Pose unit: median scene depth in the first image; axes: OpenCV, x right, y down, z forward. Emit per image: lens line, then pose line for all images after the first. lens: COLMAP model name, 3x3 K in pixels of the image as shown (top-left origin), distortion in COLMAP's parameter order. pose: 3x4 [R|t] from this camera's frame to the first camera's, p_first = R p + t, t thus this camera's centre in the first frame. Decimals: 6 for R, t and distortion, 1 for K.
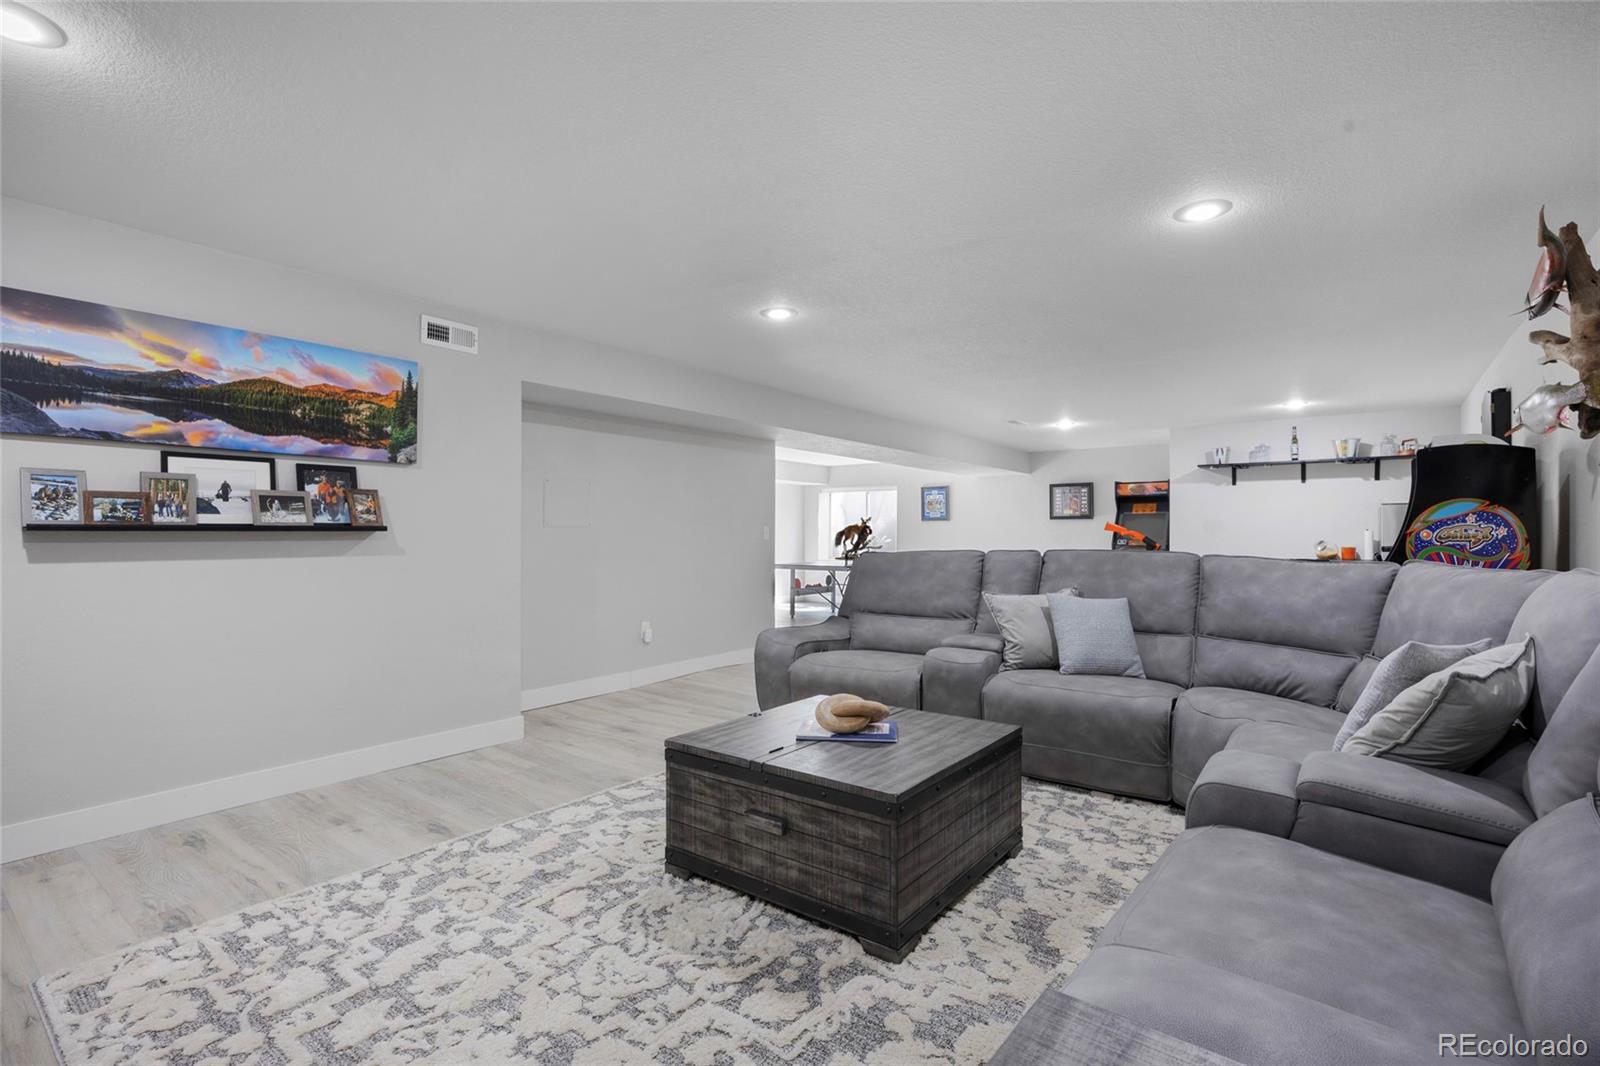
lens RADIAL K [[736.9, 0, 802.1], [0, 736.9, 541.0], [0, 0, 1]] dist [0.002989, -0.001958]
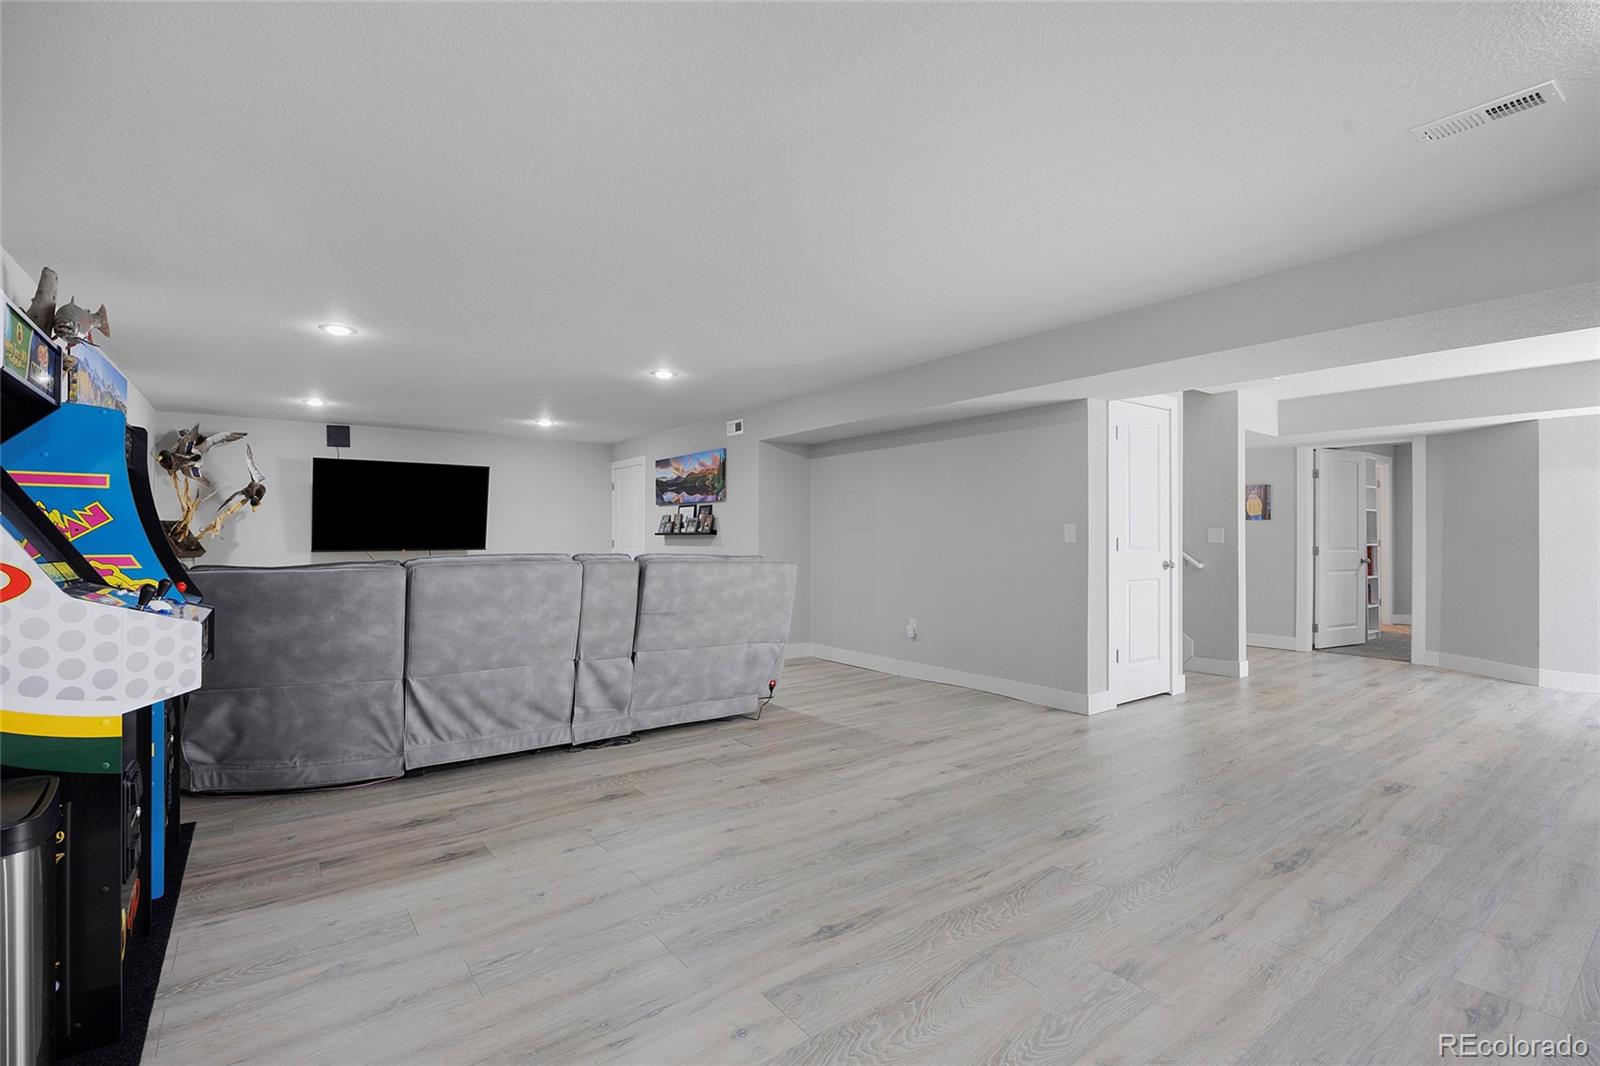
lens RADIAL K [[736.9, 0, 799.9], [0, 736.9, 526.9], [0, 0, 1]] dist [0.002989, -0.001958]
pose [[-0.289302, -0.003799, -0.957230, 1.594871], [-0.001346, 0.999993, -0.003562, -0.034441], [0.957237, 0.000258, -0.289305, 2.188481]]
